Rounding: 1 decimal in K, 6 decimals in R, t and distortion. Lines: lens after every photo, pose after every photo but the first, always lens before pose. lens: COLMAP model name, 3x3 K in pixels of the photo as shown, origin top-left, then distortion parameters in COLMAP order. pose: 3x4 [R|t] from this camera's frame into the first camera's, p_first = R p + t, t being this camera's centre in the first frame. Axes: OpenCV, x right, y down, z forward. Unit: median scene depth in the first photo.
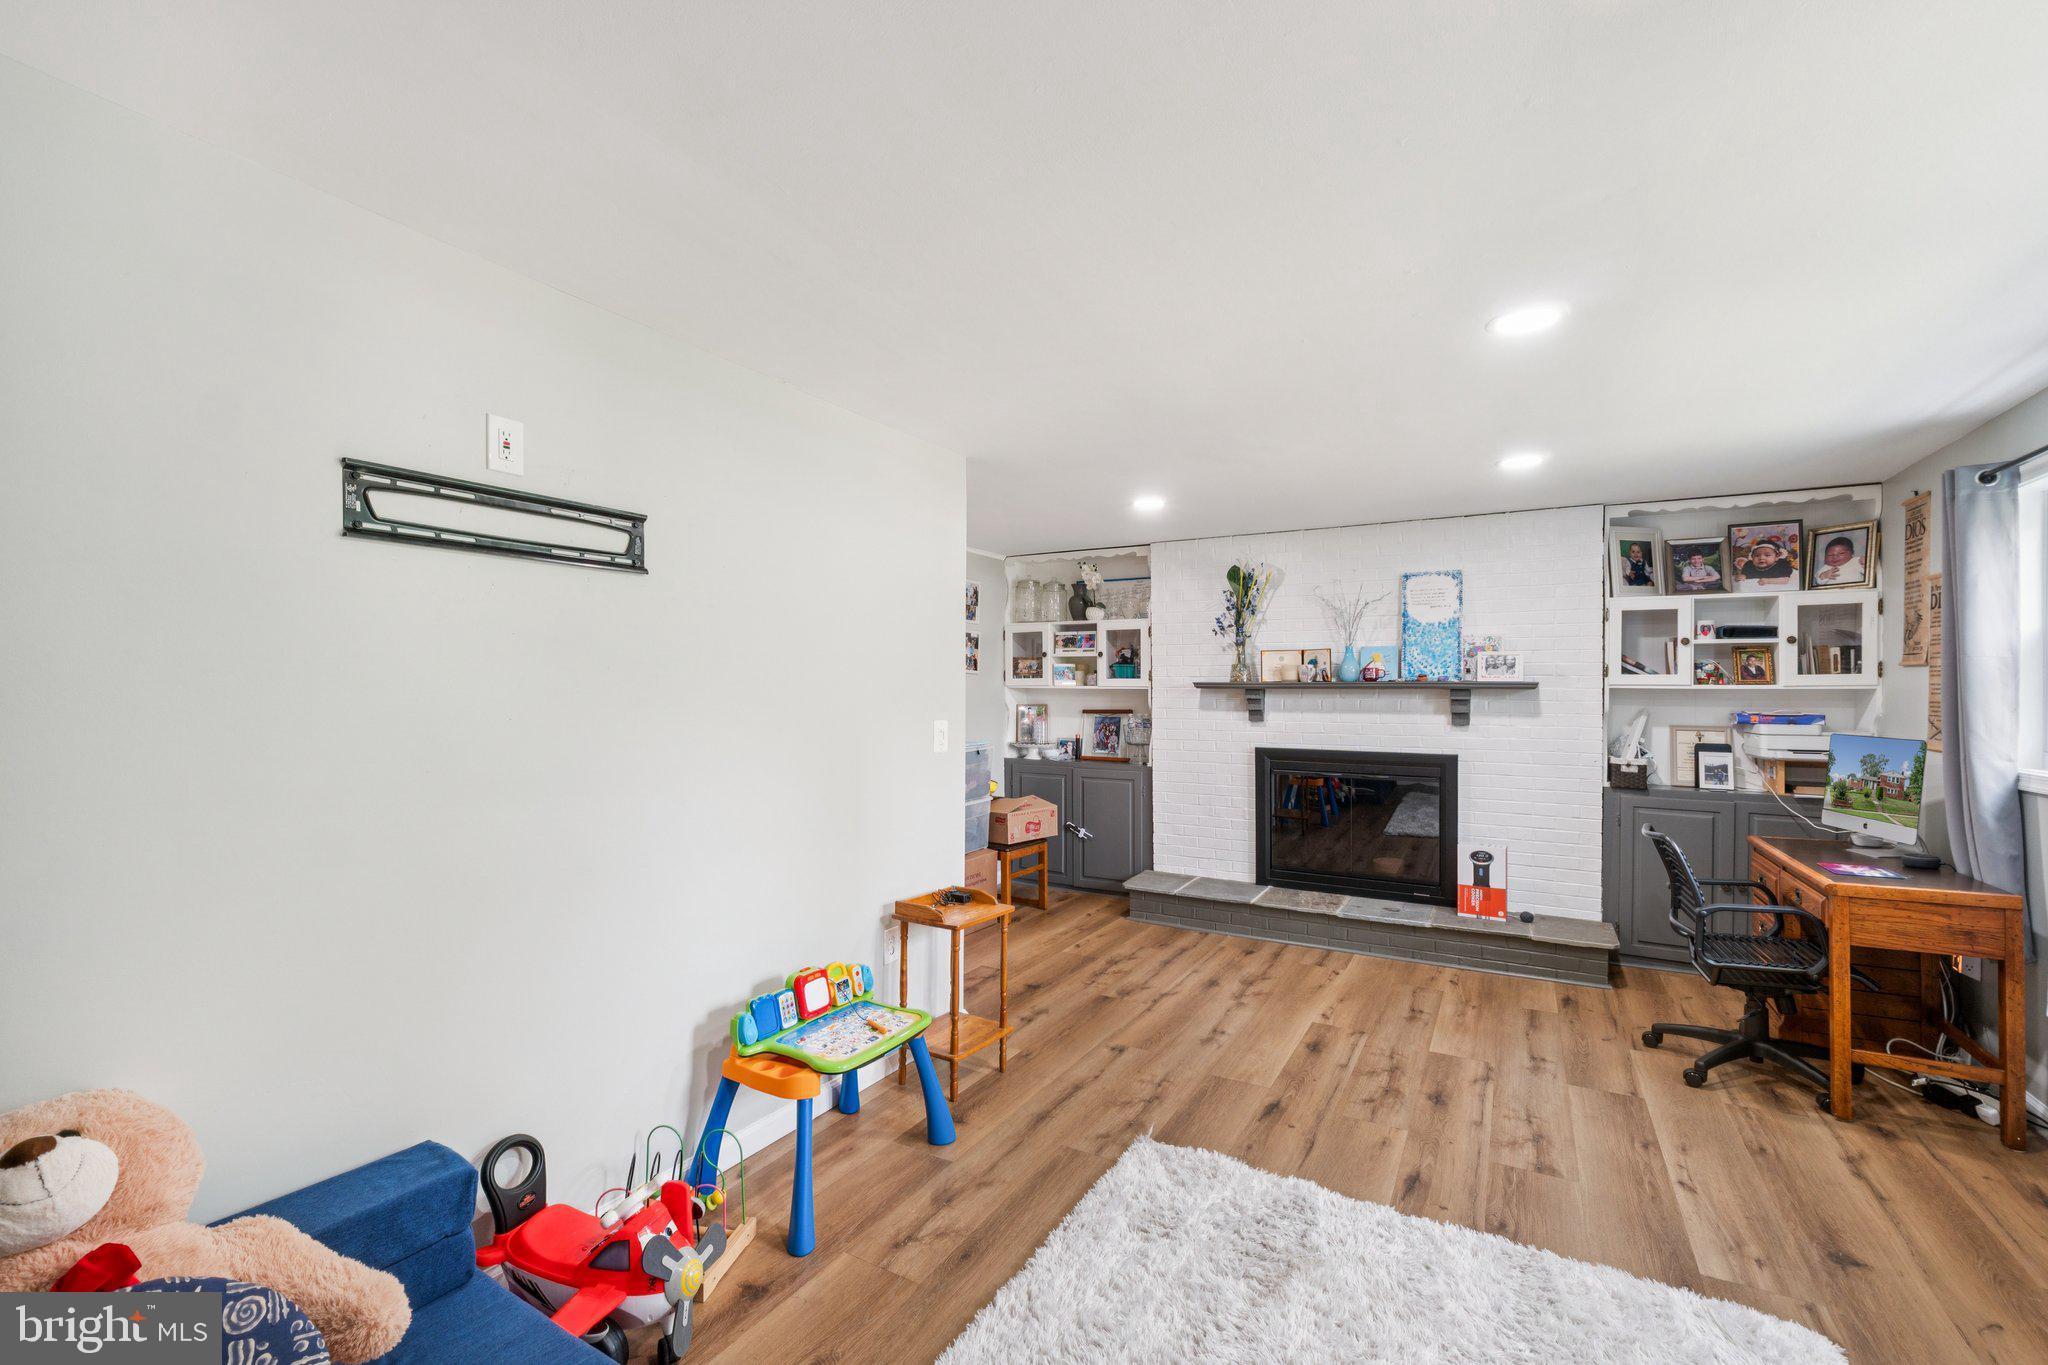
lens RADIAL K [[858.9, 0, 1024.0], [0, 858.9, 682.5], [0, 0, 1]] dist [-0.011848, 0.000656]
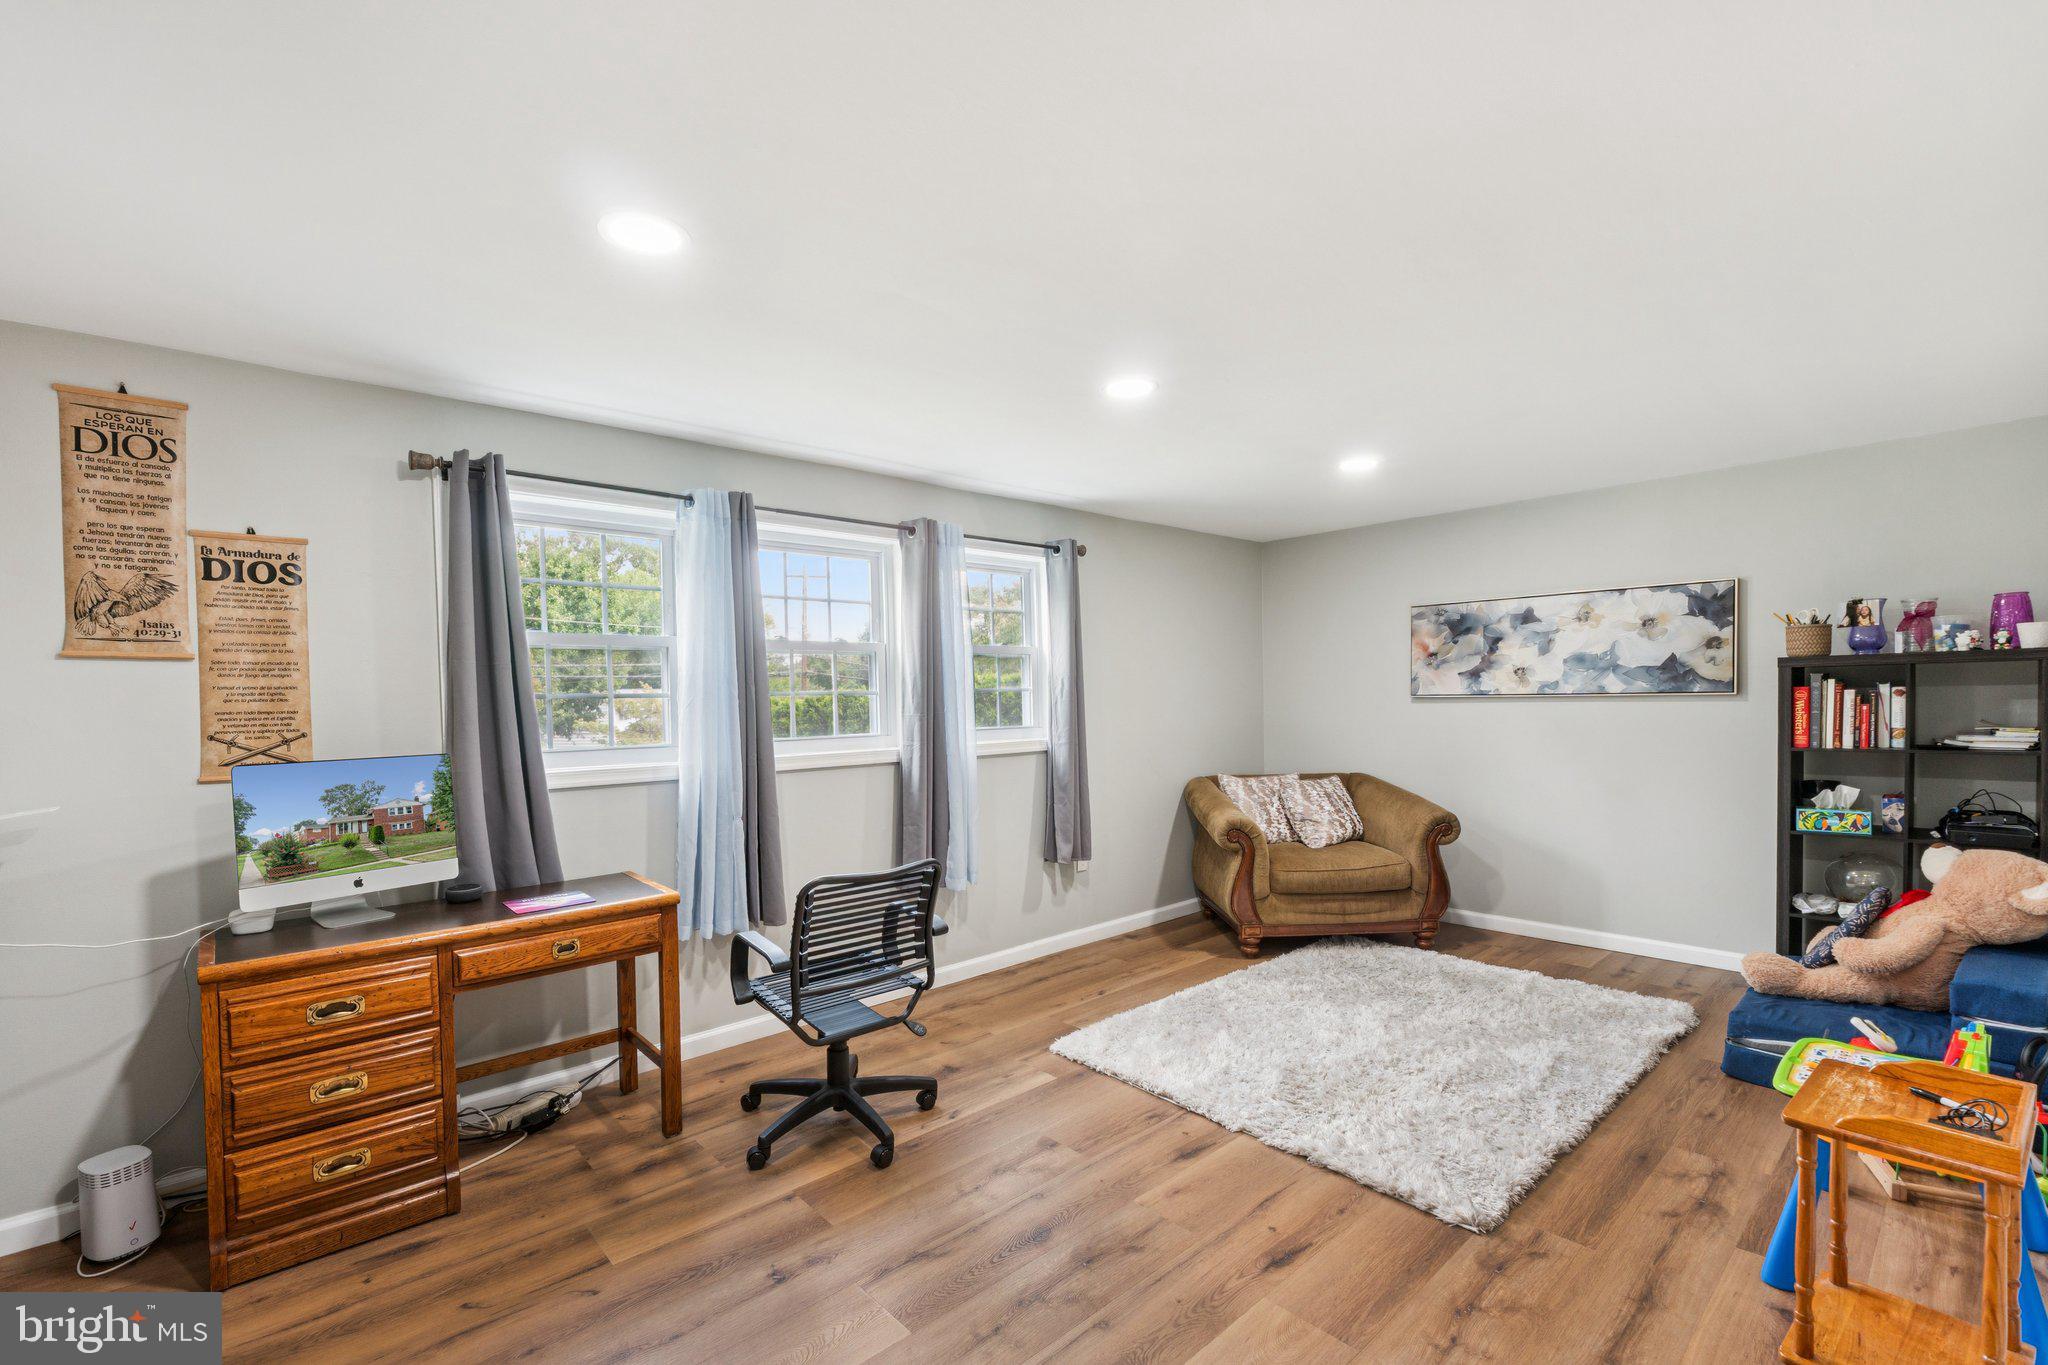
lens RADIAL K [[889.3, 0, 997.3], [0, 889.3, 722.9], [0, 0, 1]] dist [-0.011784, 0.000203]
pose [[-0.943457, 0.005358, 0.331452, 0.222563], [0.013182, 0.999685, 0.021362, 0.021463], [-0.331233, 0.024524, -0.943230, 1.477285]]
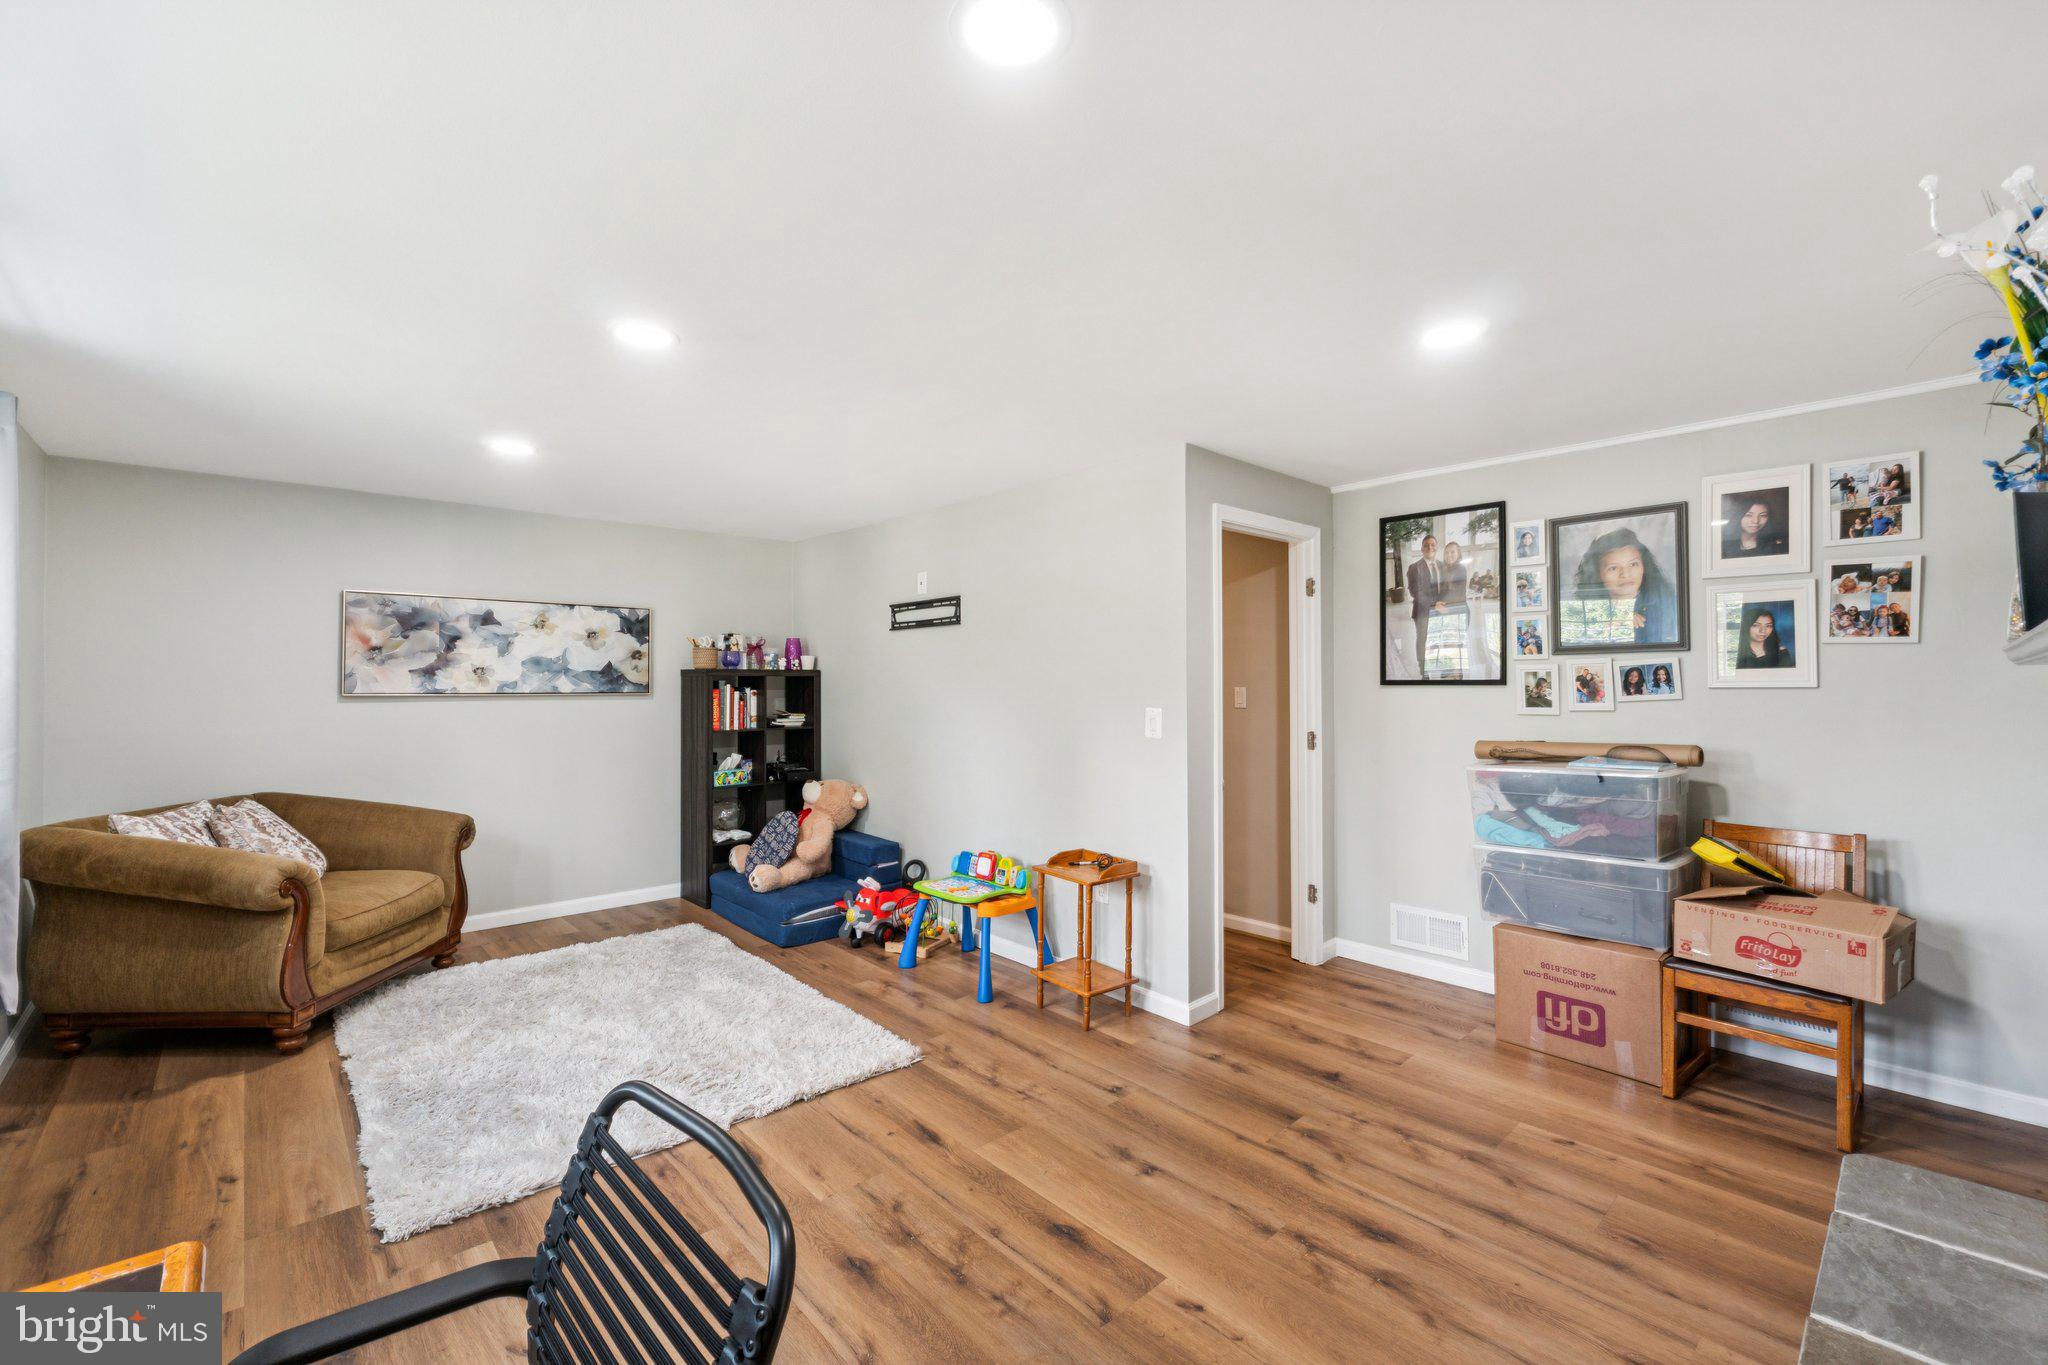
lens RADIAL K [[858.9, 0, 1024.0], [0, 858.9, 682.5], [0, 0, 1]] dist [-0.011848, 0.000656]
pose [[-0.306537, -0.005059, -0.951845, 0.941895], [0.009346, 0.999922, -0.008325, 0.019469], [0.951813, -0.011448, -0.306466, 1.149827]]
